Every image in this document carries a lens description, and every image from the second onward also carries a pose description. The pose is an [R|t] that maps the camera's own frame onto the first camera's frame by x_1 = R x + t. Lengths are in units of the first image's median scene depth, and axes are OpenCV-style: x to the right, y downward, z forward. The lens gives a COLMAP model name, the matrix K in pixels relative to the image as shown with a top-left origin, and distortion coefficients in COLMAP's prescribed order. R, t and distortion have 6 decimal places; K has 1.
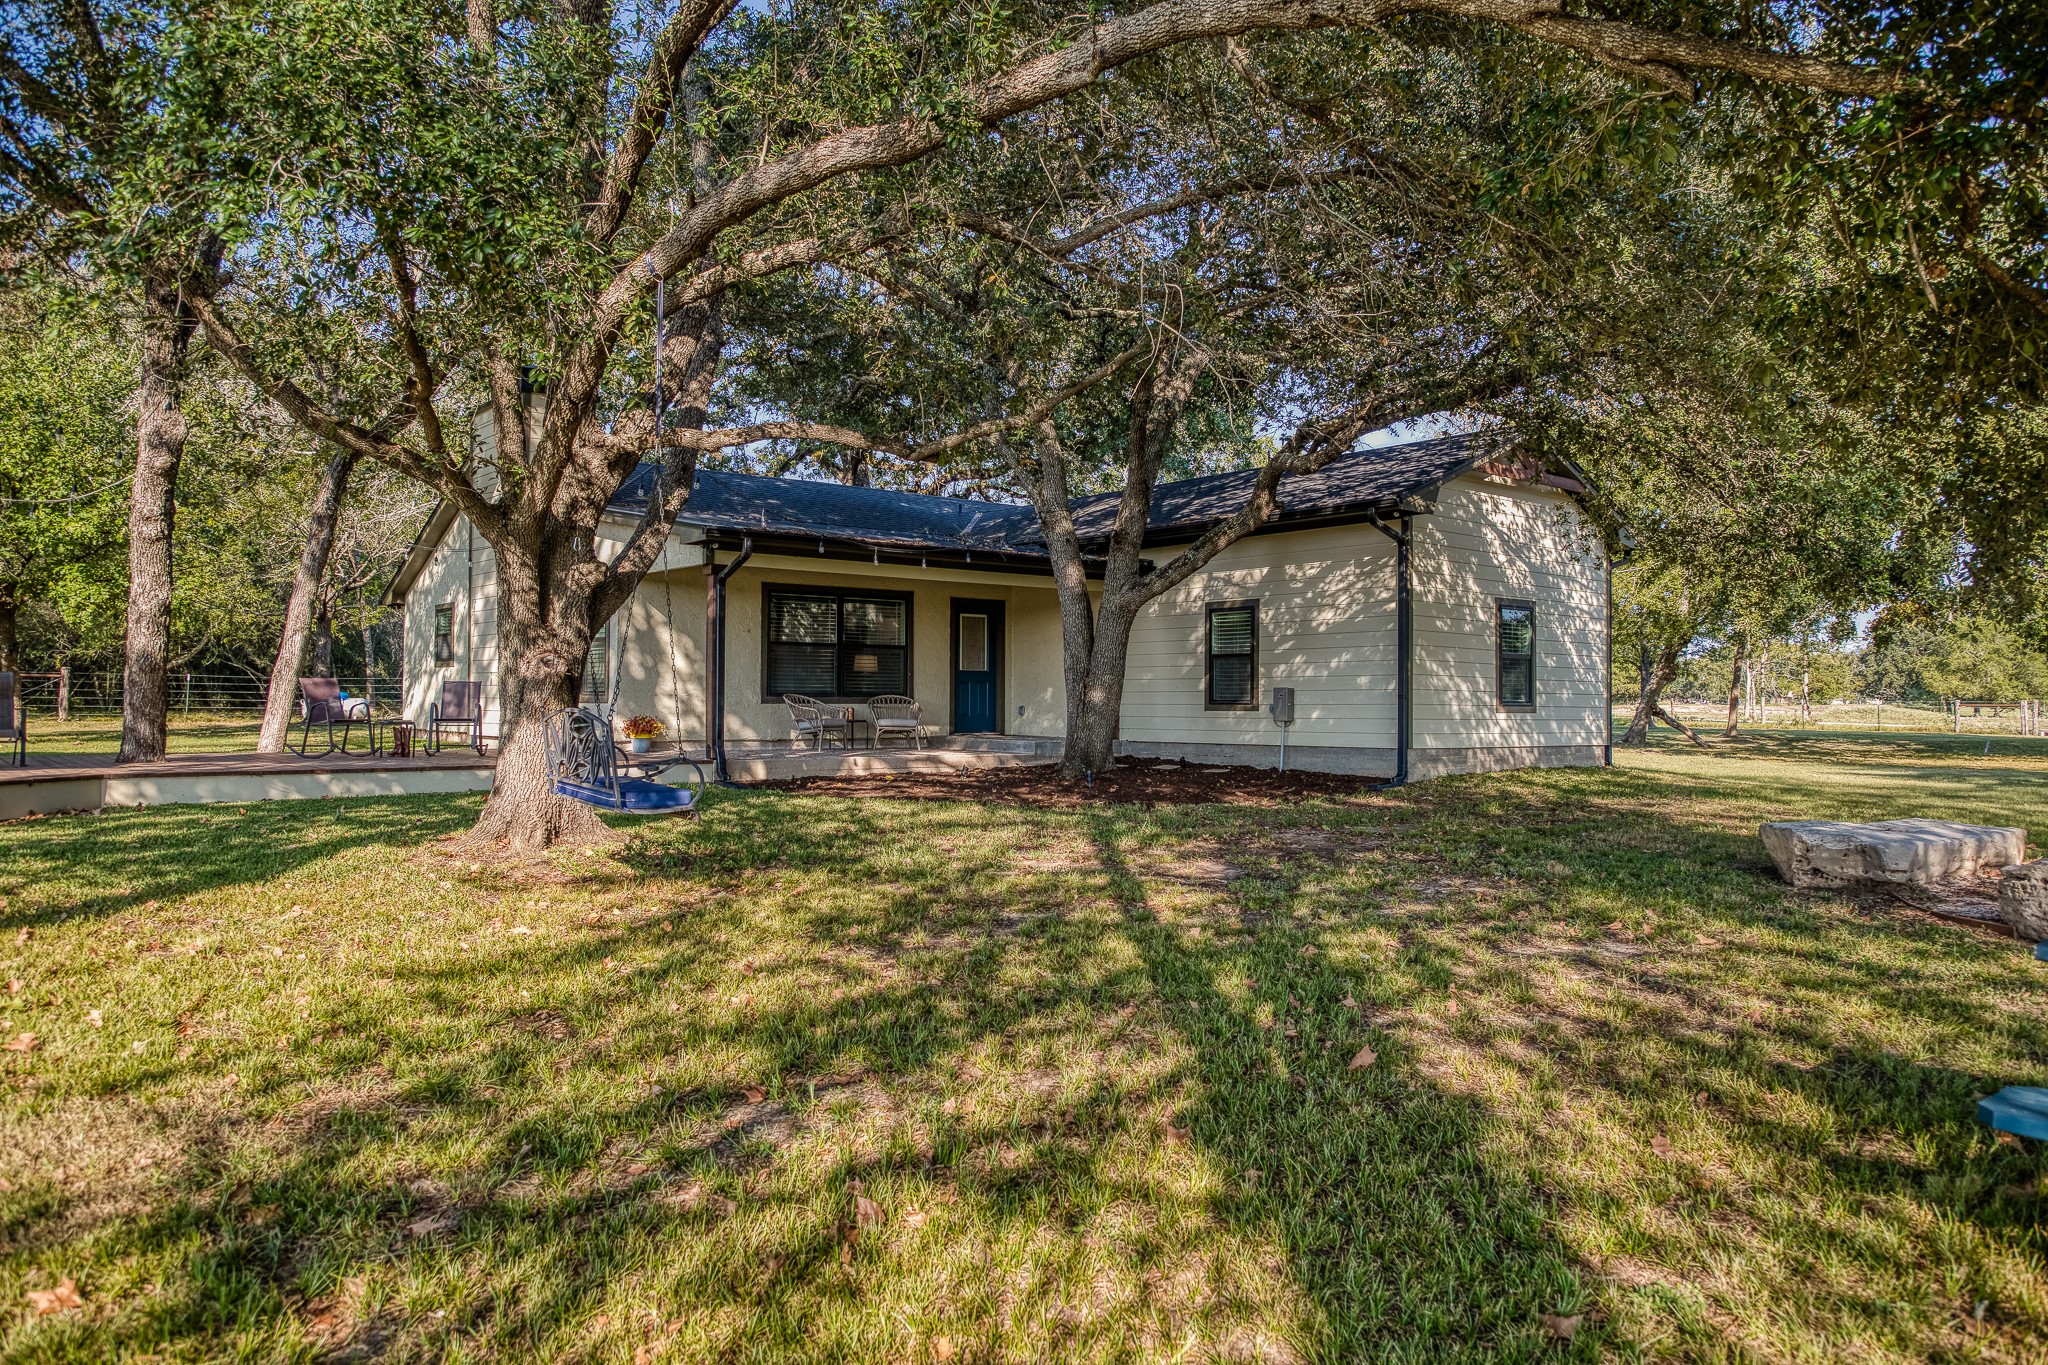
lens RADIAL K [[1404.5, 0, 1024.0], [0, 1404.5, 682.5], [0, 0, 1]] dist [-0.081100, 0.001304]
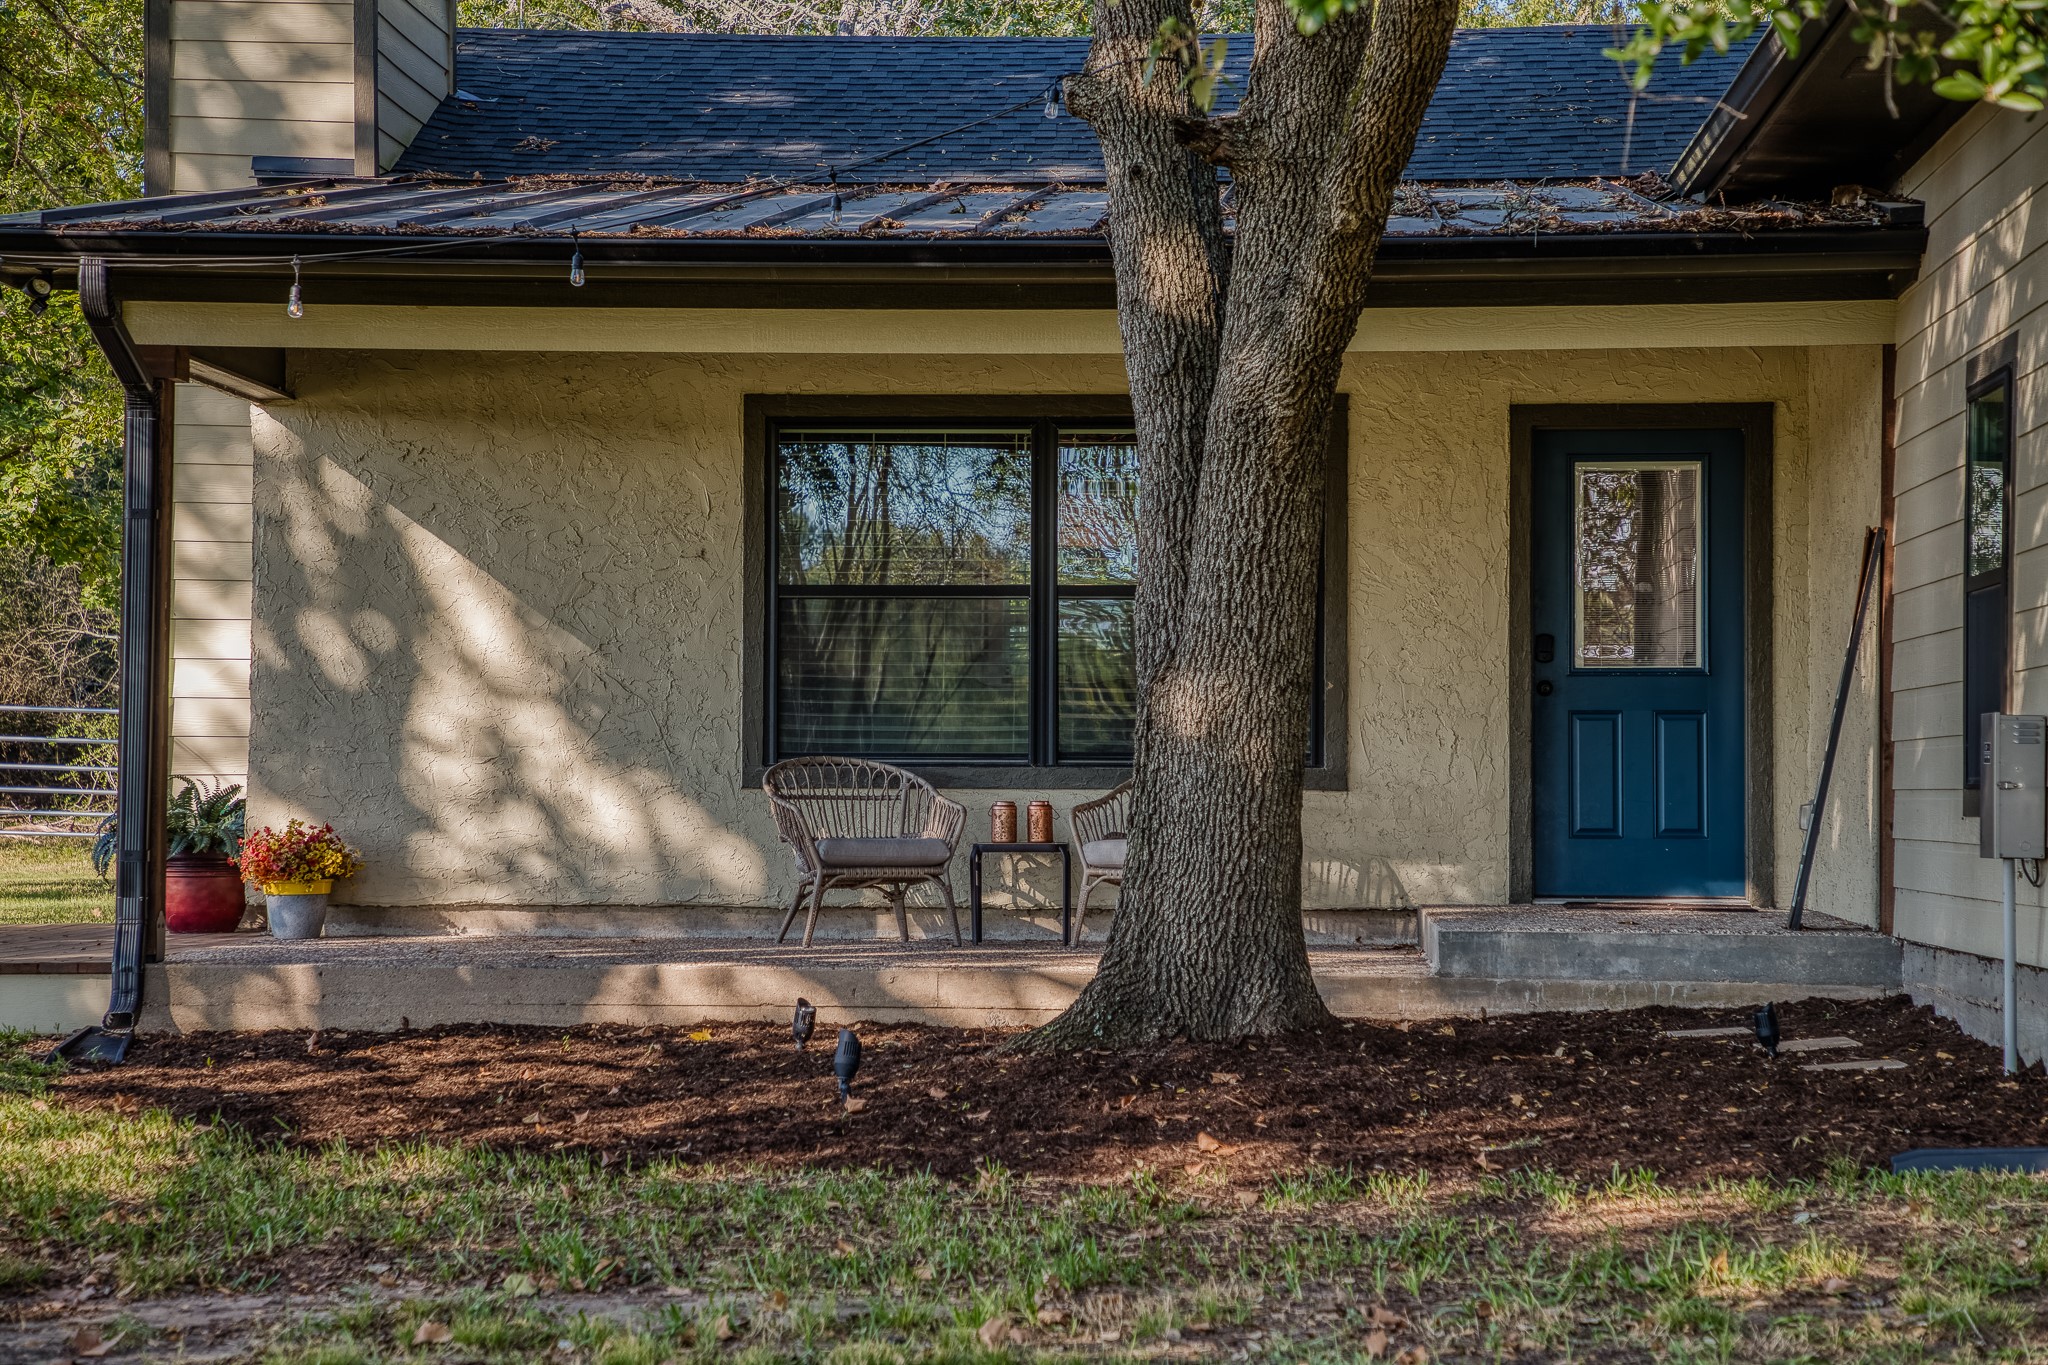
lens RADIAL K [[4472.7, 0, 1024.0], [0, 4472.7, 682.5], [0, 0, 1]] dist [0.373803, 0.170011]
pose [[0.730394, -0.020440, -0.682720, 0.540610], [0.008685, 0.999749, -0.020640, 0.012801], [0.682971, 0.009146, 0.730388, 0.324425]]
